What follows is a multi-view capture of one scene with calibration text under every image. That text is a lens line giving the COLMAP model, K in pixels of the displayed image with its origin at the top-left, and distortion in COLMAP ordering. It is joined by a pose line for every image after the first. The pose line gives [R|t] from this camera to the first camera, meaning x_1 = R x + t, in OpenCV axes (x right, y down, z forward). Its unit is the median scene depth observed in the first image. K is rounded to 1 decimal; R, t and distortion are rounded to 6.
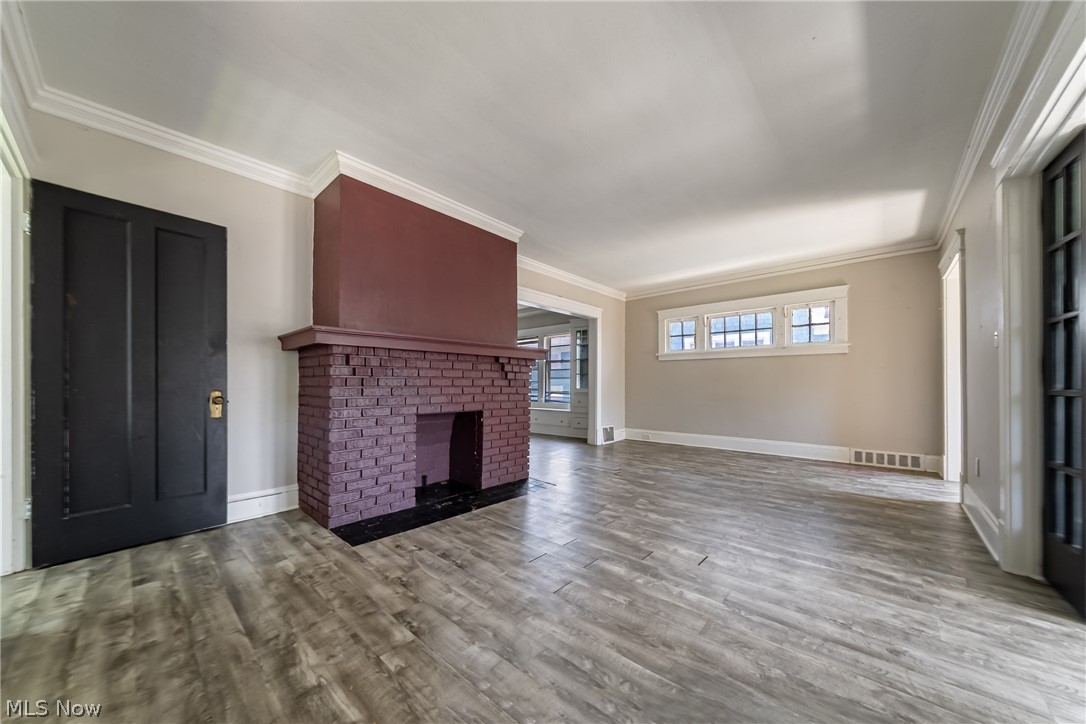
lens RADIAL K [[374.4, 0, 541.8], [0, 374.4, 382.2], [0, 0, 1]] dist [0.001965, -0.000028]
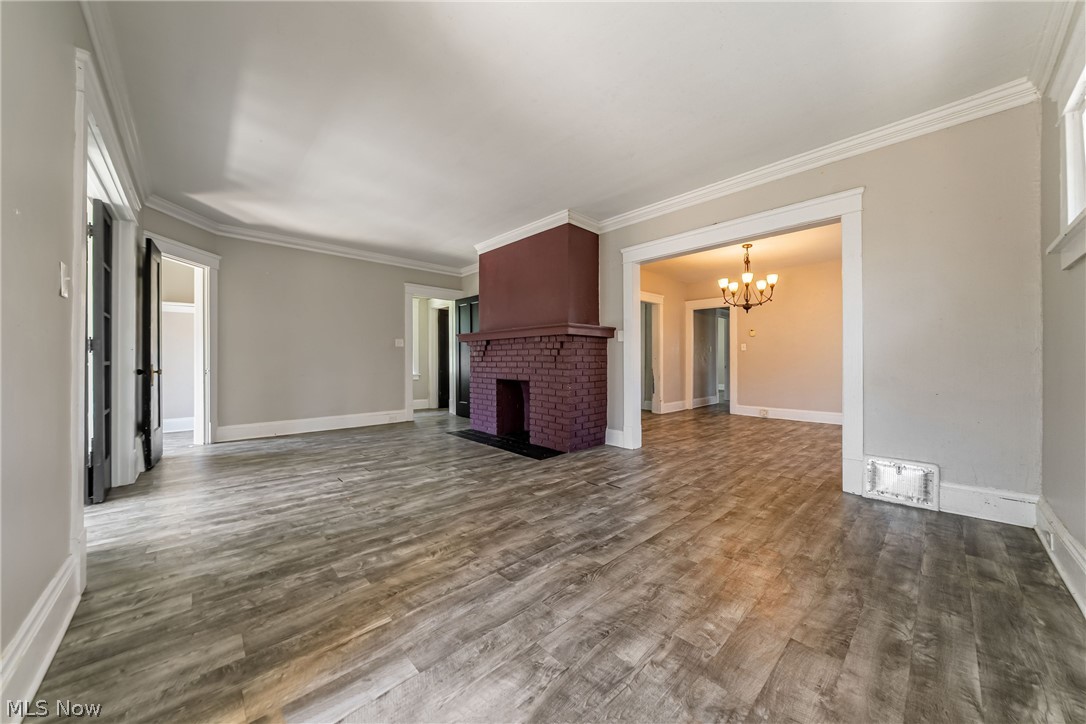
lens RADIAL K [[374.4, 0, 539.9], [0, 374.4, 361.9], [0, 0, 1]] dist [0.001965, -0.000028]
pose [[-0.087161, -0.003221, -0.996189, 1.022337], [0.004661, 0.999983, -0.003641, 0.015346], [0.996183, -0.004960, -0.087145, 1.071954]]
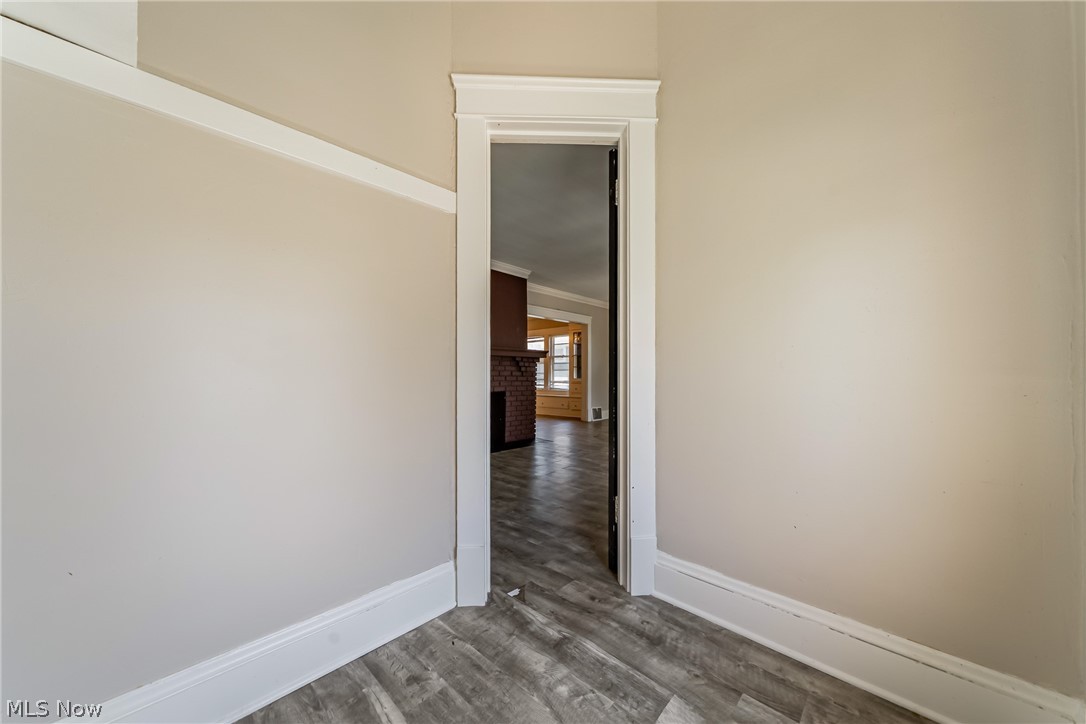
lens RADIAL K [[374.4, 0, 540.2], [0, 374.4, 371.9], [0, 0, 1]] dist [0.001965, -0.000028]
pose [[0.999677, -0.001757, -0.025335, 0.024080], [0.001628, 0.999986, -0.005108, 0.002053], [0.025343, 0.005065, 0.999666, -0.511162]]
